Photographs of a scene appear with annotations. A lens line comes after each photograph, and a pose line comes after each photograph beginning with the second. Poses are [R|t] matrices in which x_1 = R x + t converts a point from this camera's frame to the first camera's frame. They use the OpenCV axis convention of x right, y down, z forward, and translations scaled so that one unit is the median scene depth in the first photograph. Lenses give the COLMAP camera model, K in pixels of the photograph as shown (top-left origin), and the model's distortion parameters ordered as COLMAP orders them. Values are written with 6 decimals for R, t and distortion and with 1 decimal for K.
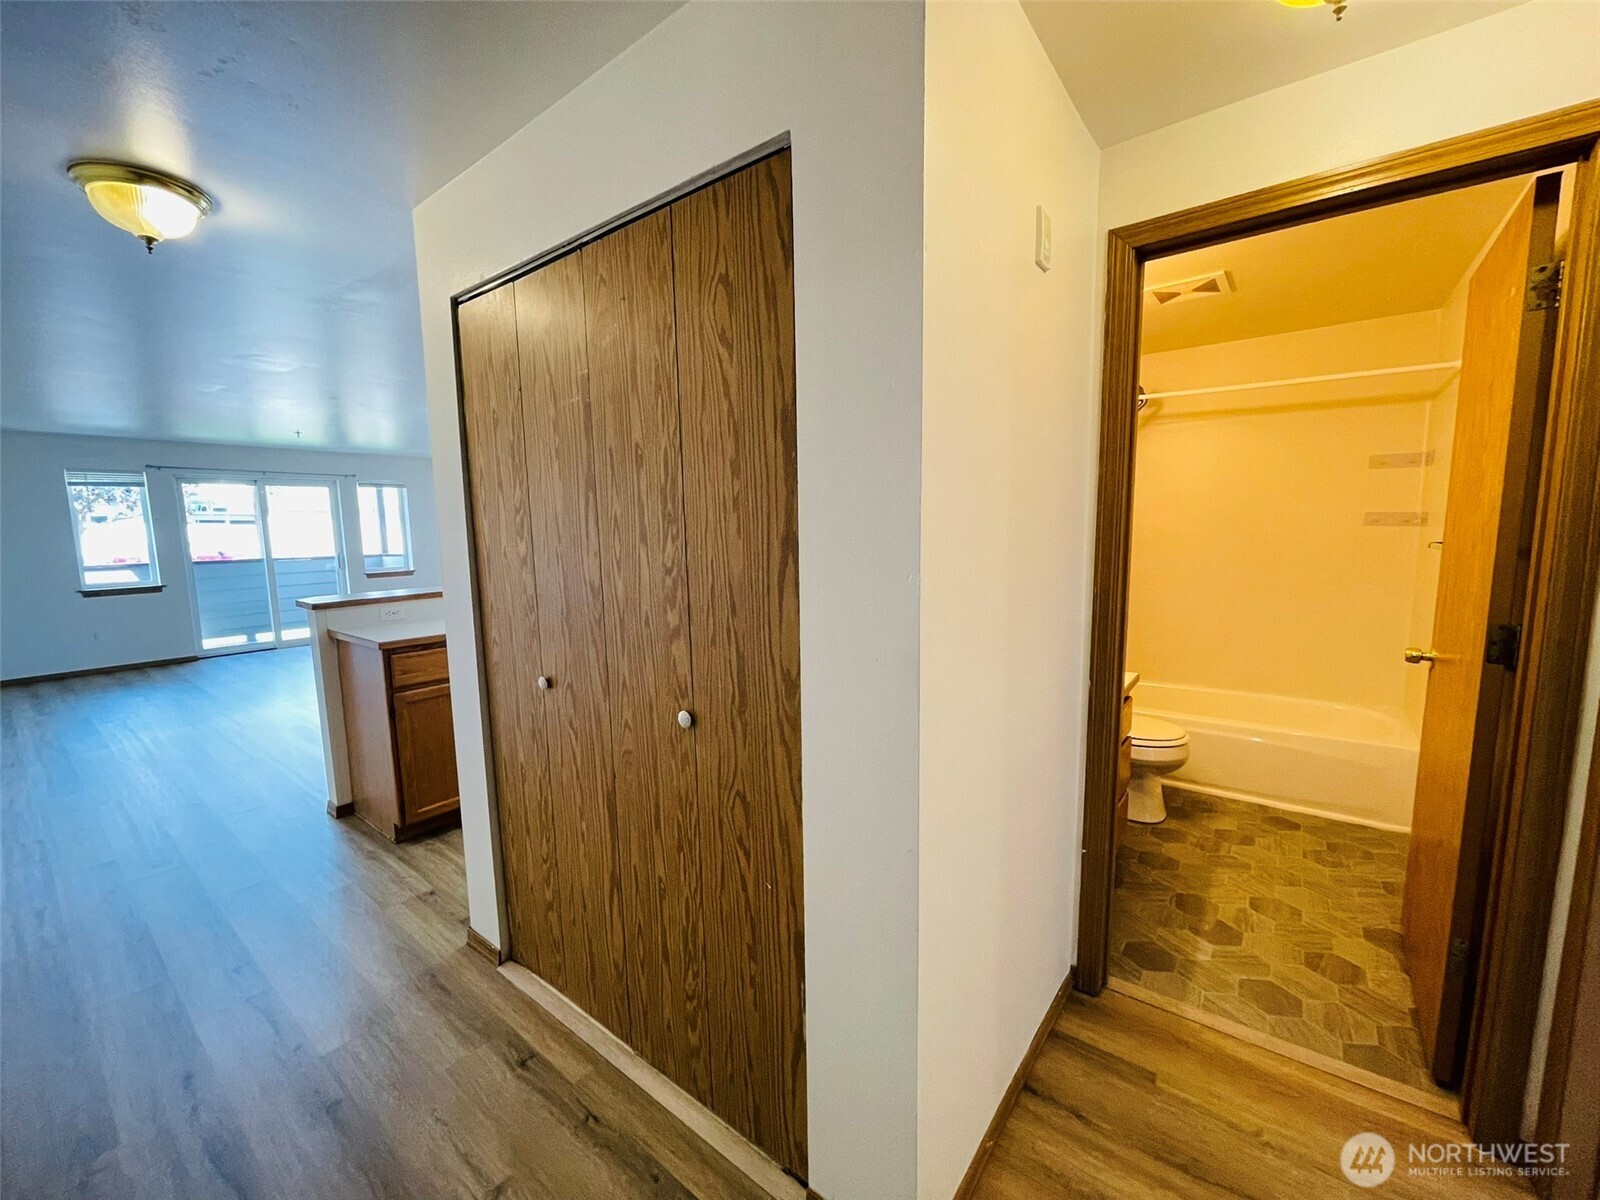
lens RADIAL K [[642.4, 0, 794.9], [0, 642.4, 608.8], [0, 0, 1]] dist [0.001596, 0.000846]
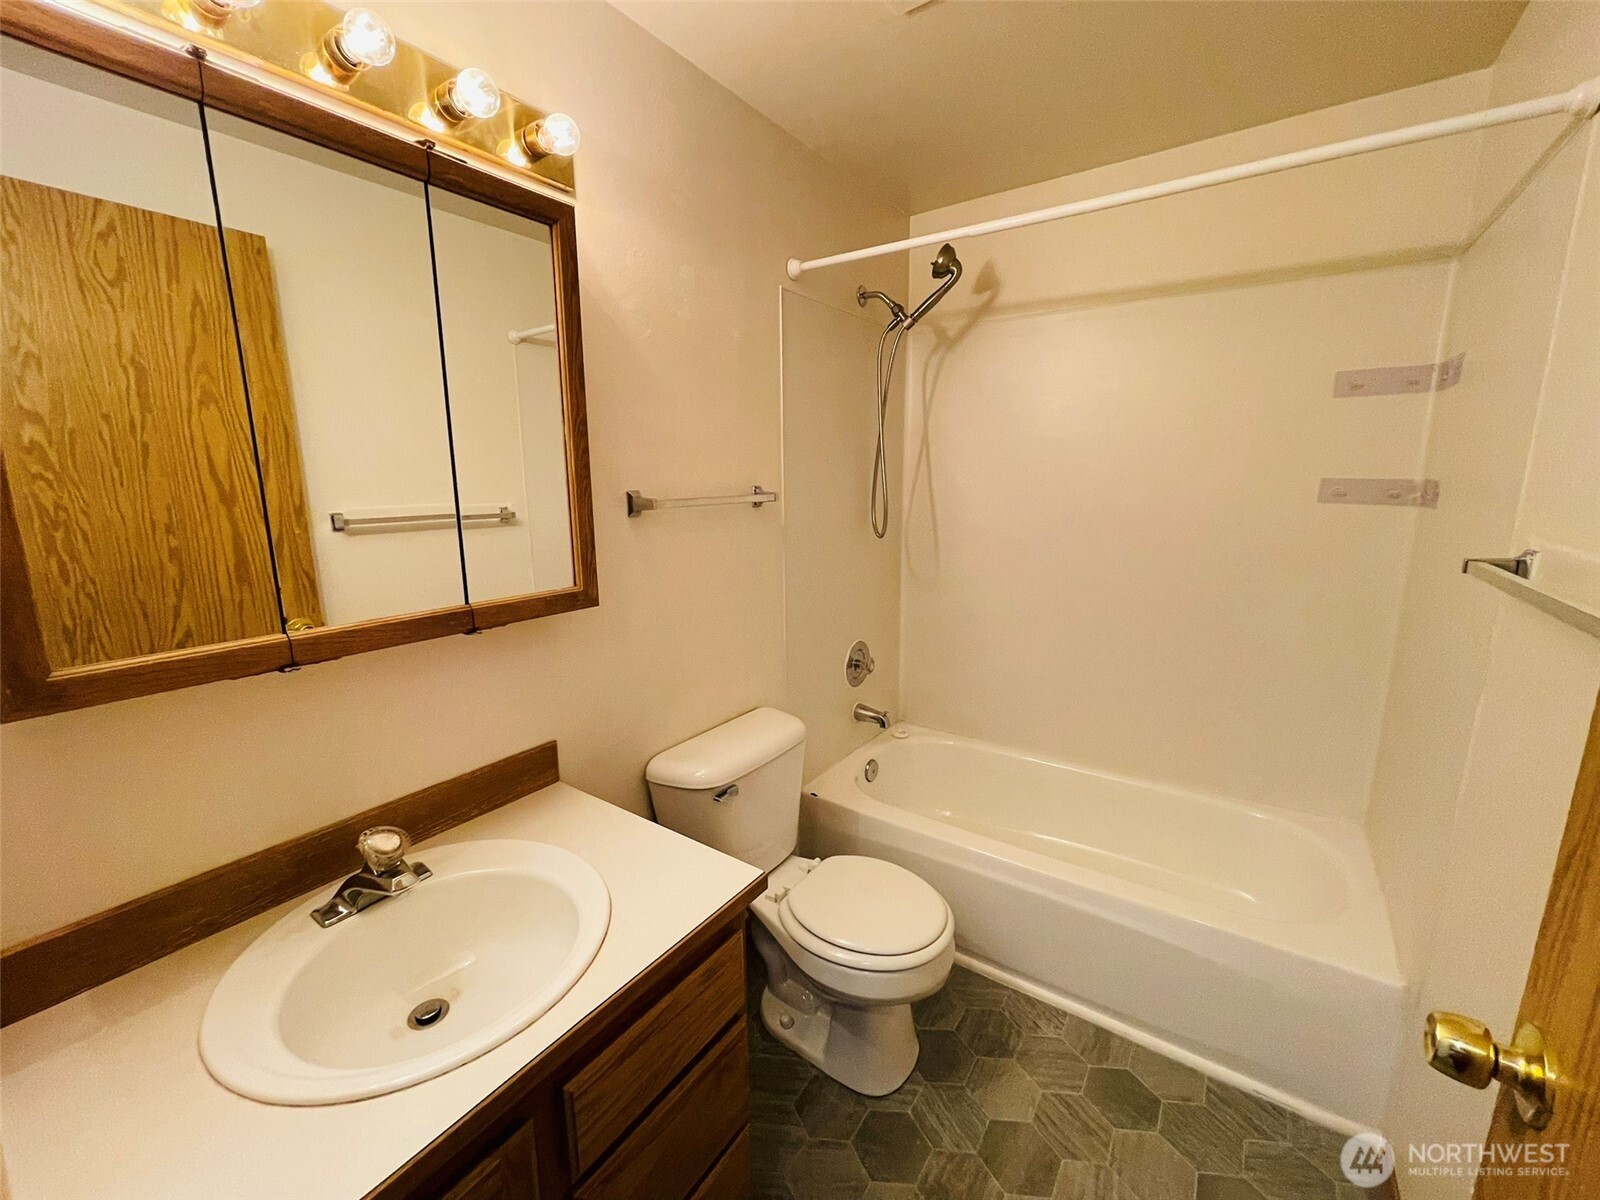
lens RADIAL K [[642.4, 0, 794.9], [0, 642.4, 608.8], [0, 0, 1]] dist [0.001596, 0.000846]
pose [[0.998911, 0.002634, 0.046586, 0.432796], [-0.005999, 0.997371, 0.072220, -0.079348], [-0.046274, -0.072421, 0.996300, 0.489259]]
